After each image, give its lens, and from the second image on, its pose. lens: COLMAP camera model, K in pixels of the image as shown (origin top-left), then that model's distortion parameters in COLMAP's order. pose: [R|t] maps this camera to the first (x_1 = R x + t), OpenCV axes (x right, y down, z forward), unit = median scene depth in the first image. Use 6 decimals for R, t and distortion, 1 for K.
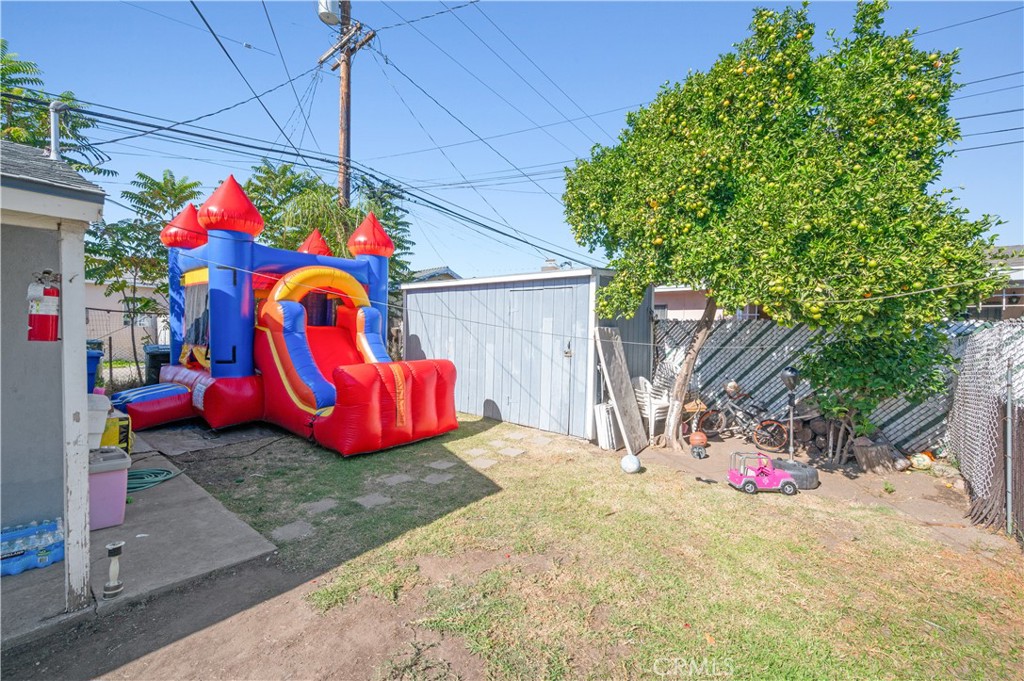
lens RADIAL K [[429.6, 0, 514.6], [0, 429.6, 335.5], [0, 0, 1]] dist [-0.000806, -0.000146]
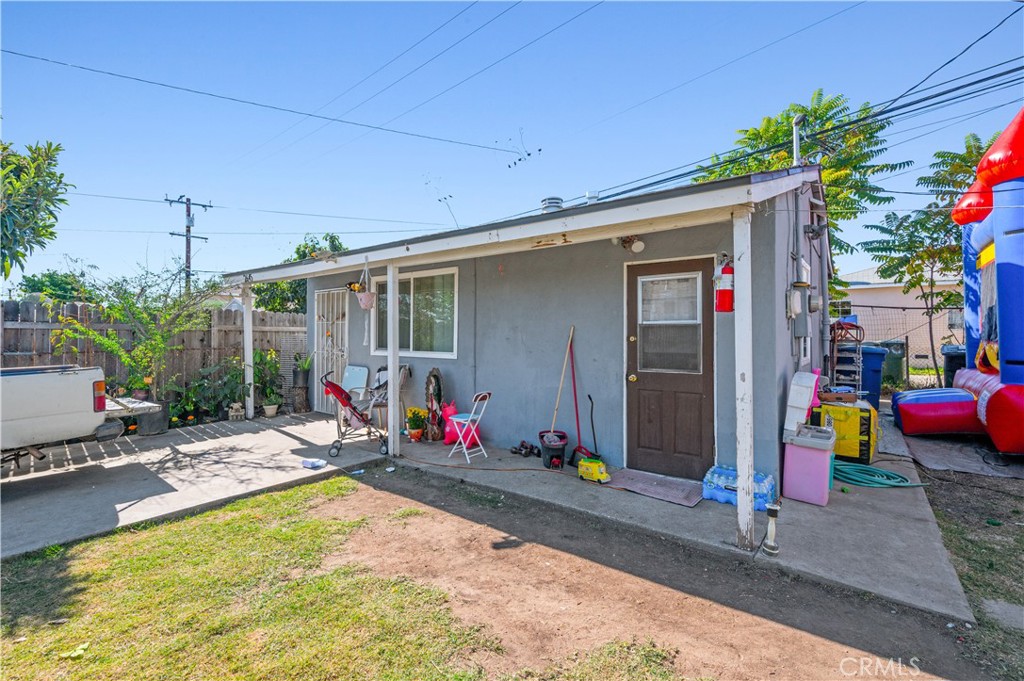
lens RADIAL K [[465.5, 0, 513.4], [0, 465.5, 330.0], [0, 0, 1]] dist [-0.001332, -0.000152]
pose [[0.007253, -0.033234, -0.999421, 0.082840], [-0.018093, 0.999280, -0.033360, 0.044739], [0.999810, 0.018325, 0.006647, 0.144676]]
